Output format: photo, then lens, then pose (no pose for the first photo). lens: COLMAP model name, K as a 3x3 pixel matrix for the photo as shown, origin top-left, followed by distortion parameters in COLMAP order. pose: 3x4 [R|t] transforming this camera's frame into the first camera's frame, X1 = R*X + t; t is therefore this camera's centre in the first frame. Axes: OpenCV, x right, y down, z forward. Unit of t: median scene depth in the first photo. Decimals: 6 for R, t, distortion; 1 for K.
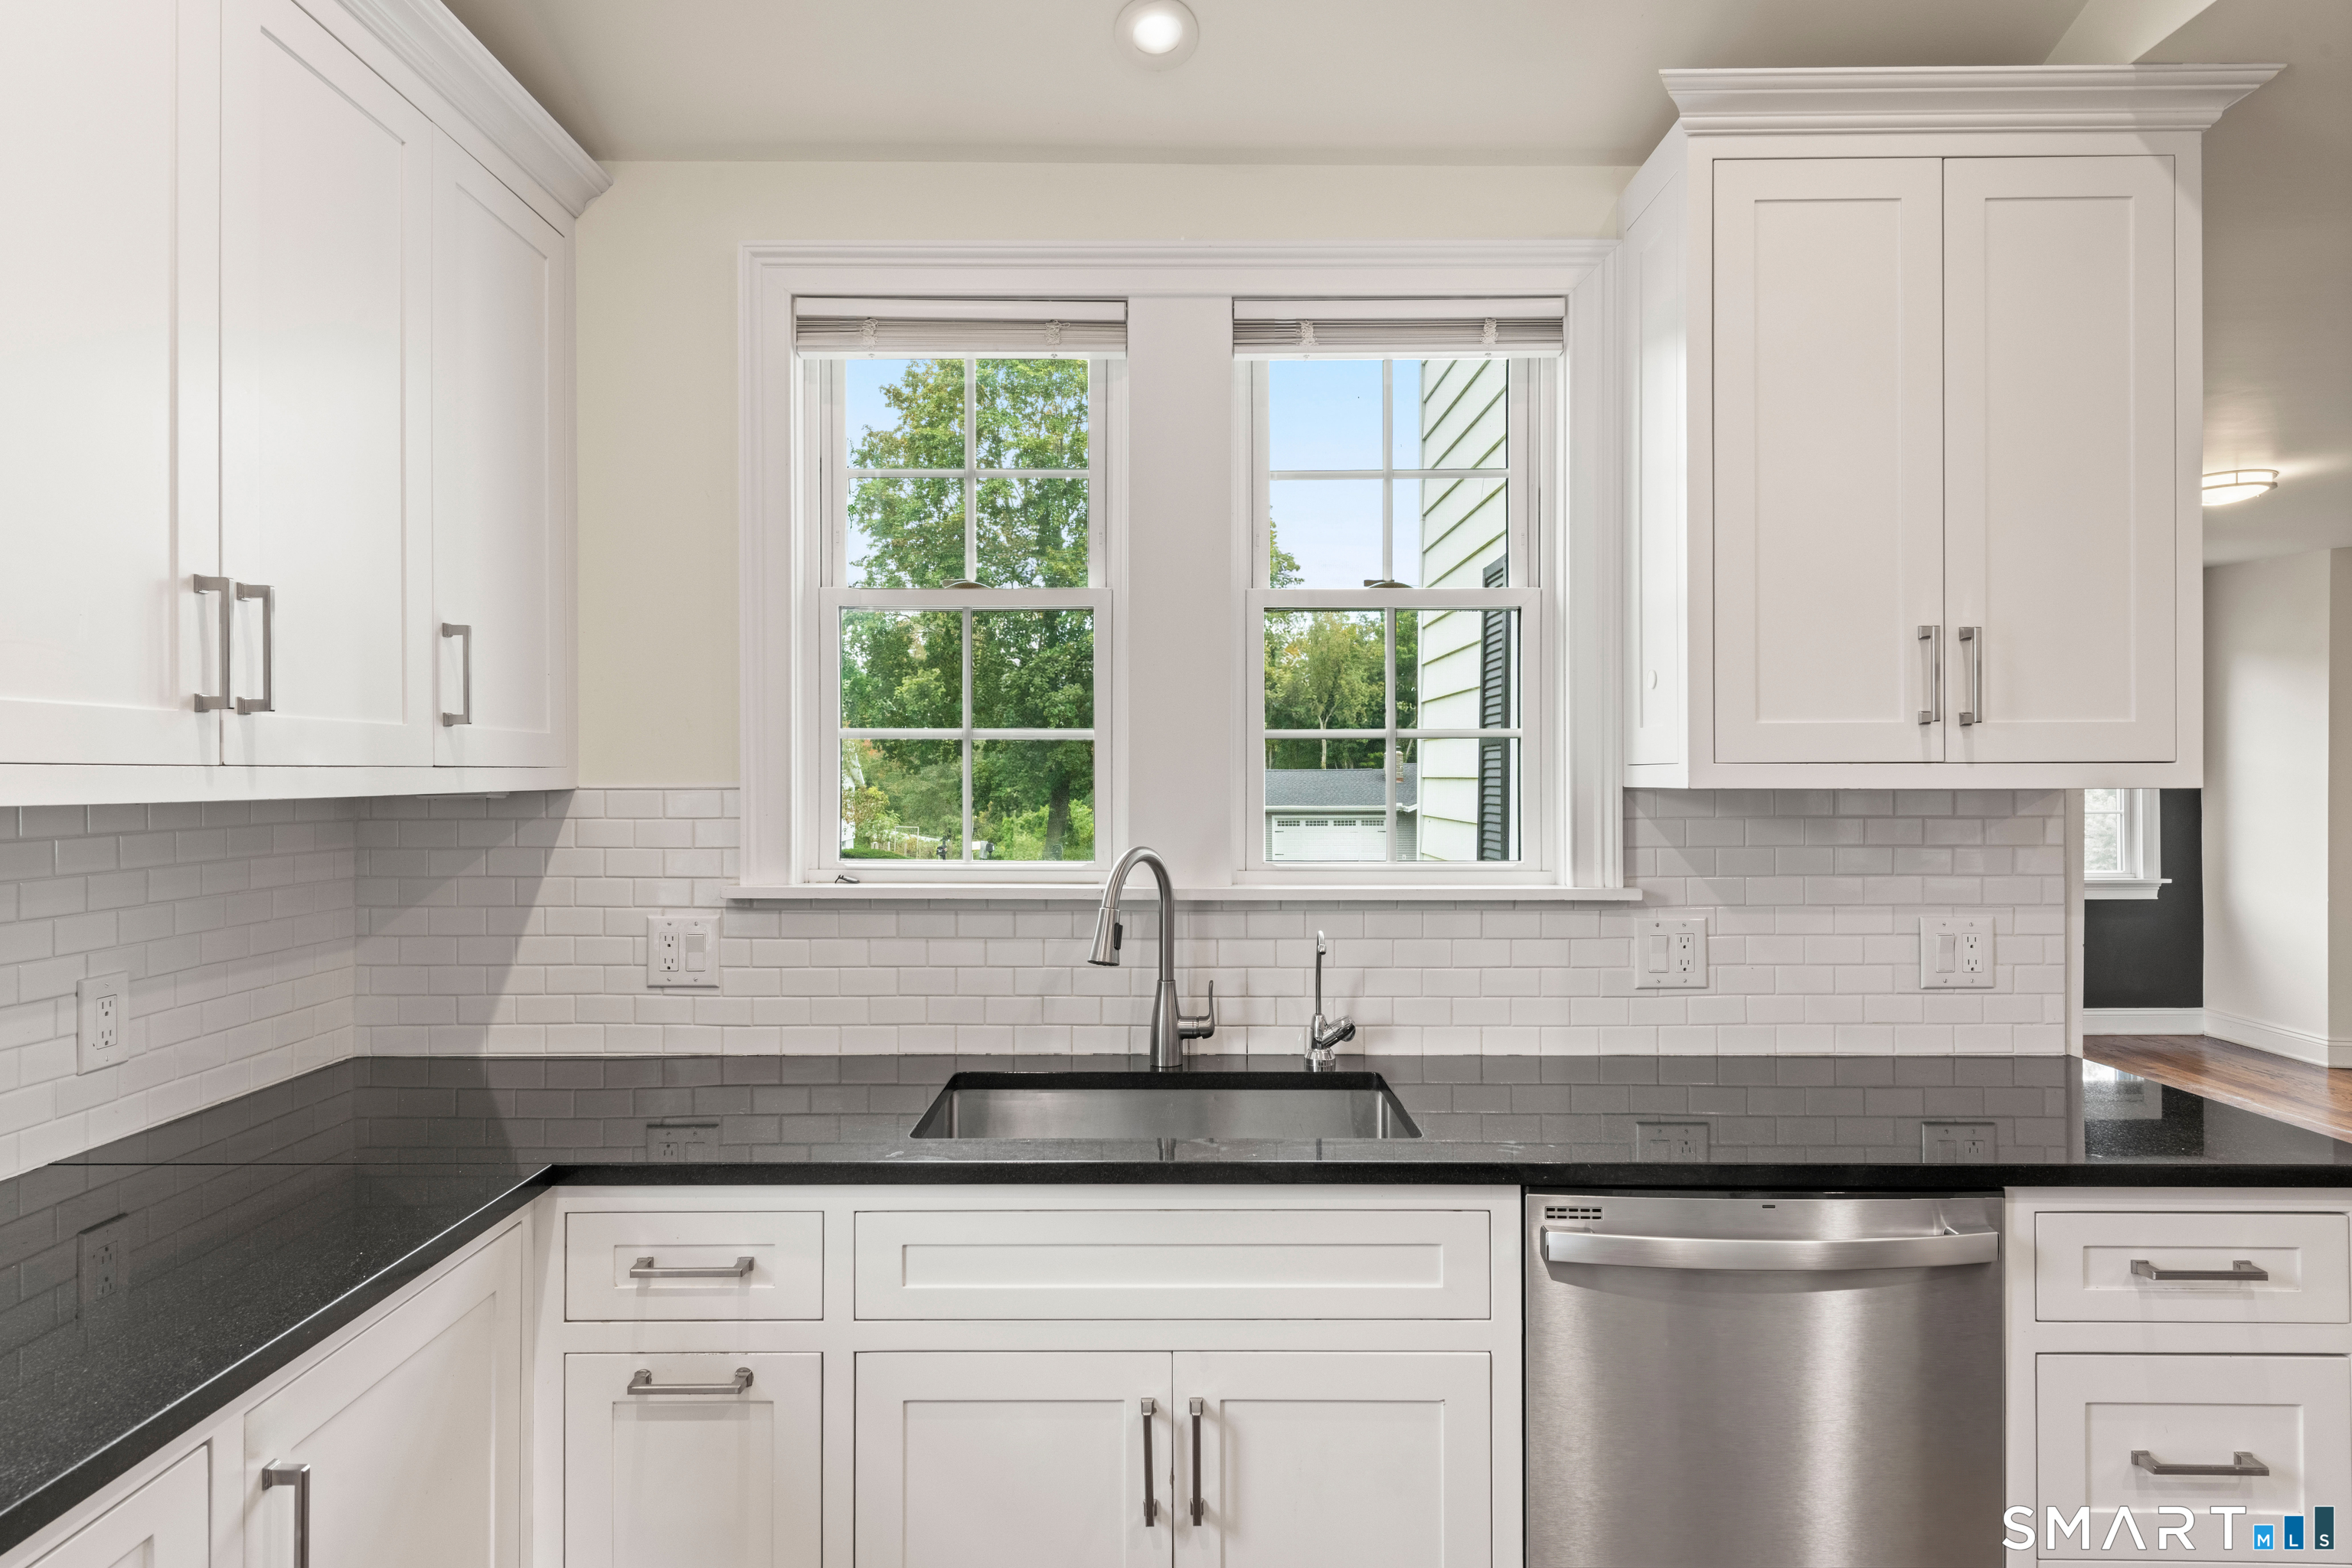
lens RADIAL K [[1310.0, 0, 1176.5], [0, 1310.0, 771.0], [0, 0, 1]] dist [0.032621, -0.018235]
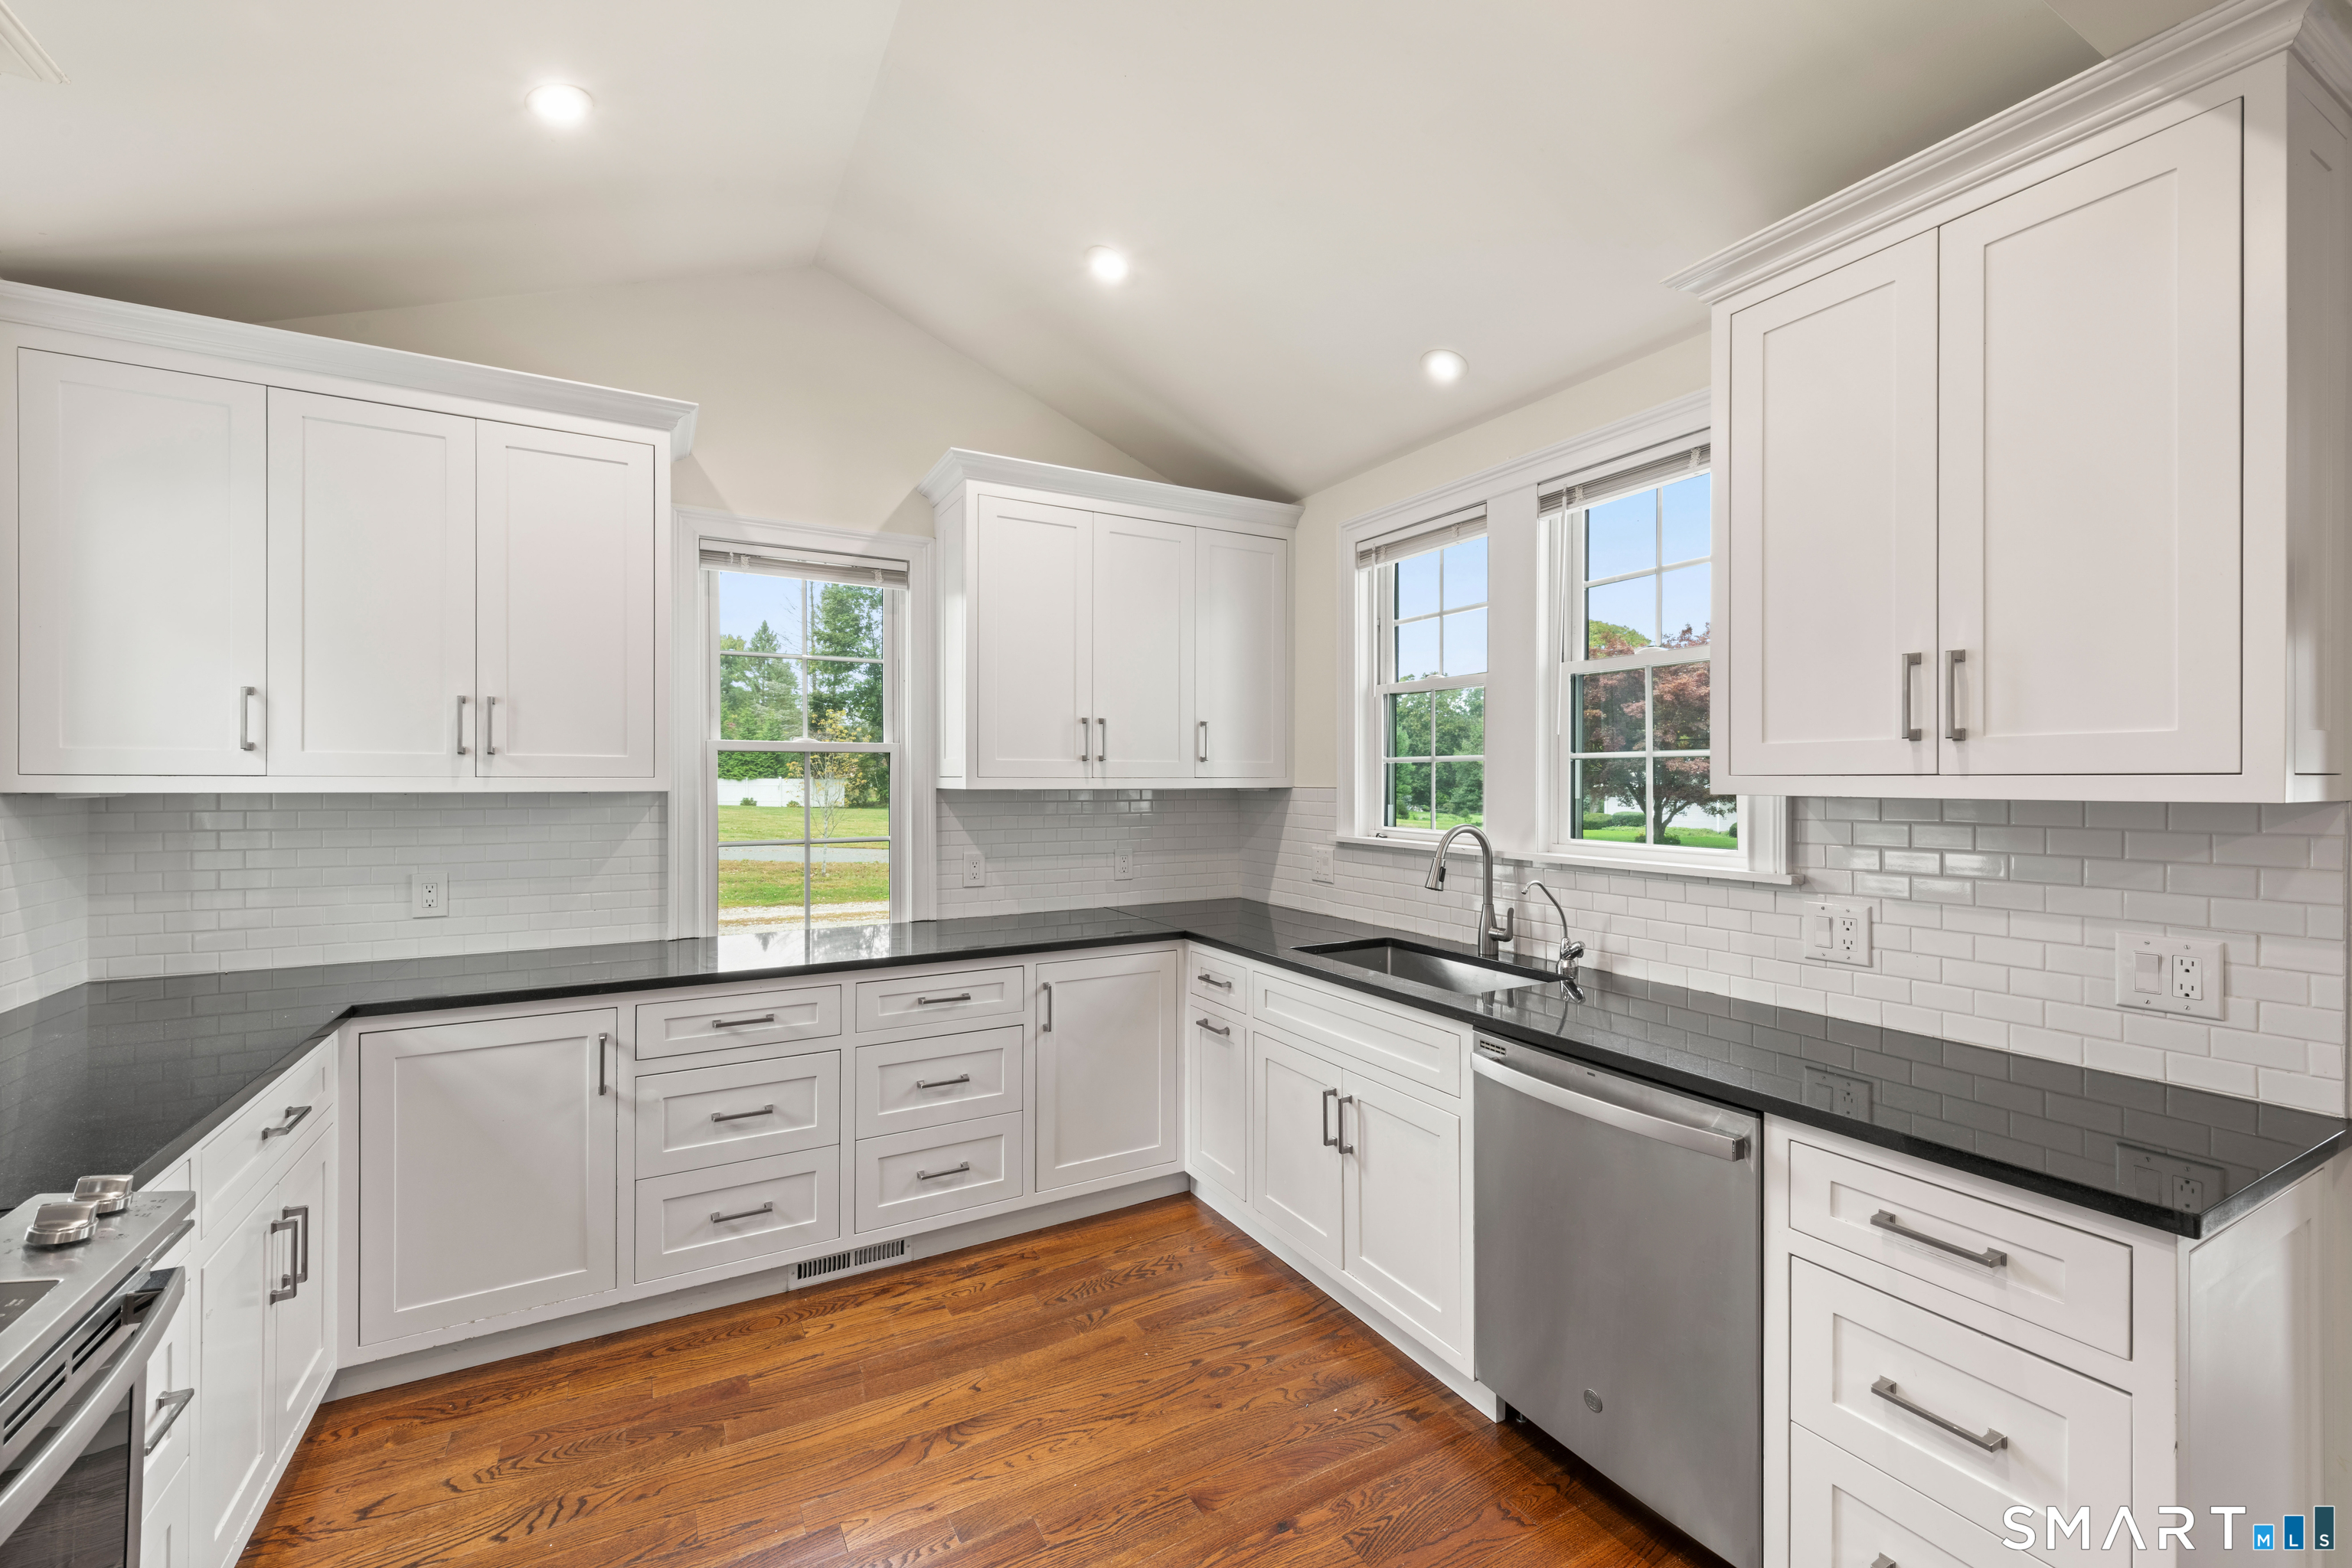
lens RADIAL K [[964.4, 0, 1180.4], [0, 964.4, 780.0], [0, 0, 1]] dist [0.016507, -0.006319]
pose [[0.488221, 0.002589, -0.872716, 0.883552], [0.001068, 0.999993, 0.003564, -0.004976], [0.872719, -0.002672, 0.488215, 0.048010]]
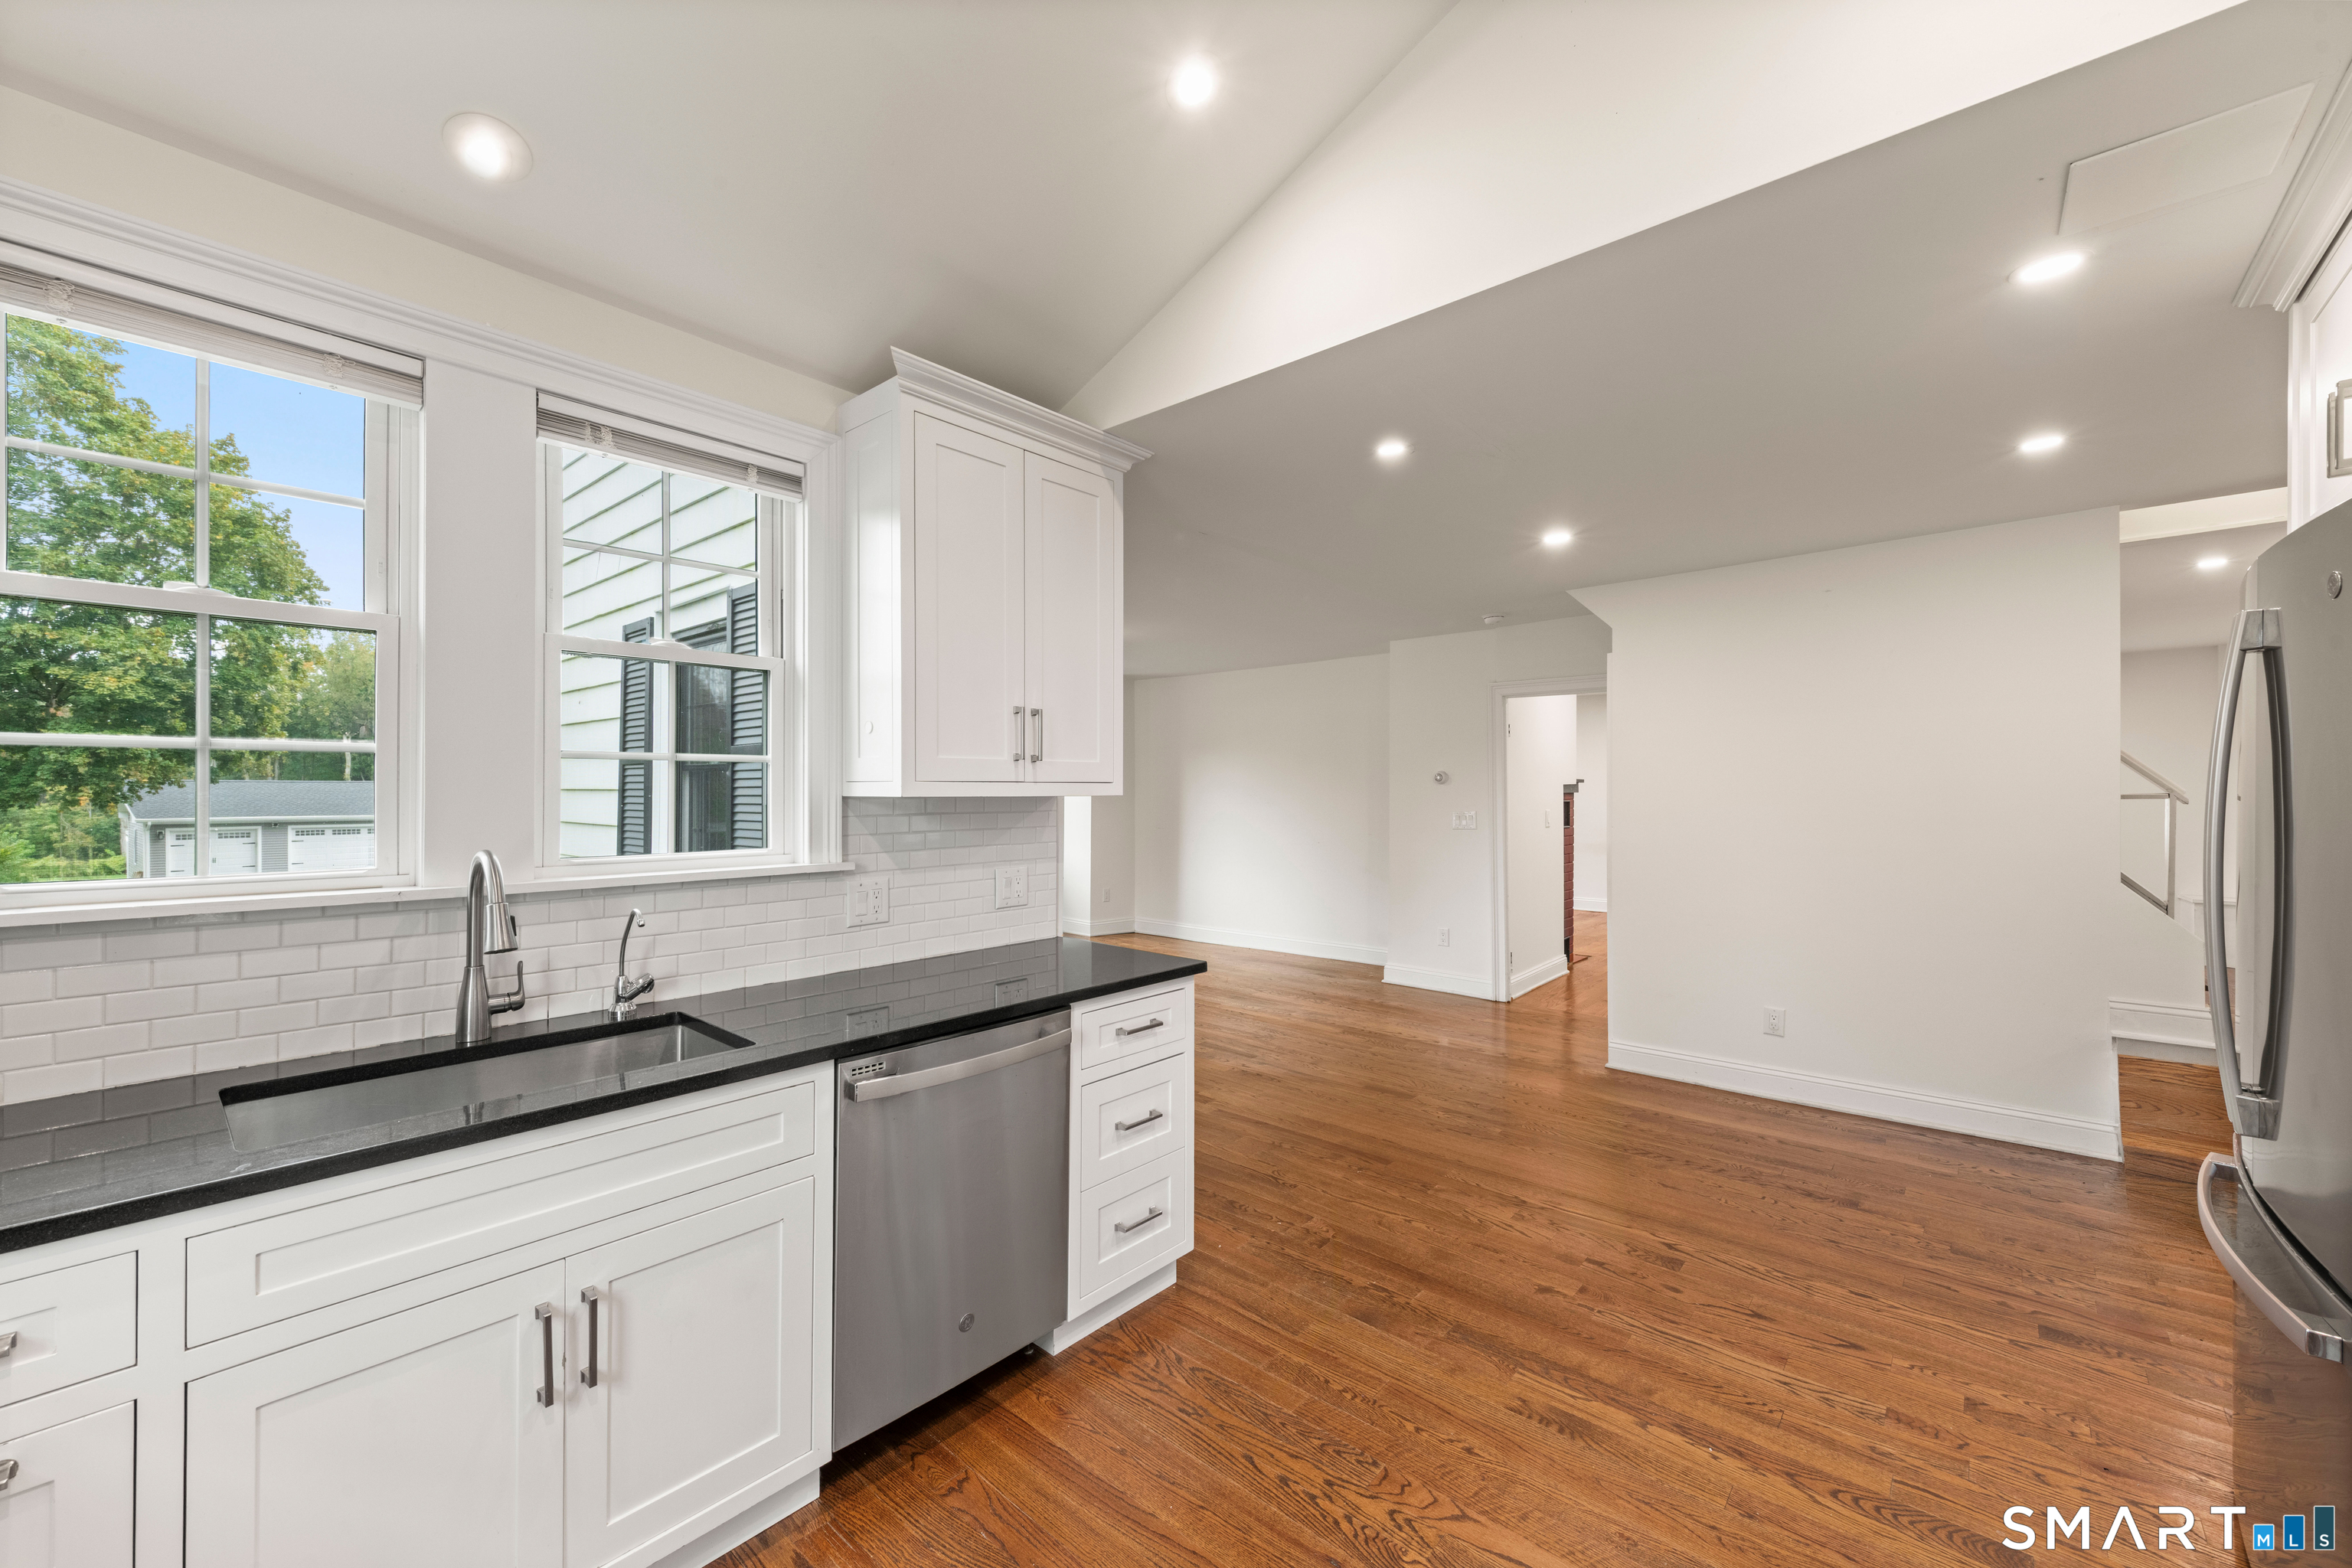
lens RADIAL K [[924.2, 0, 1176.0], [0, 924.2, 784.0], [0, 0, 1]] dist [0.016510, -0.003566]
pose [[0.660608, 0.006040, 0.750707, -0.215471], [-0.004944, 0.999981, -0.003695, 0.000325], [-0.750715, -0.001270, 0.660625, 0.000971]]
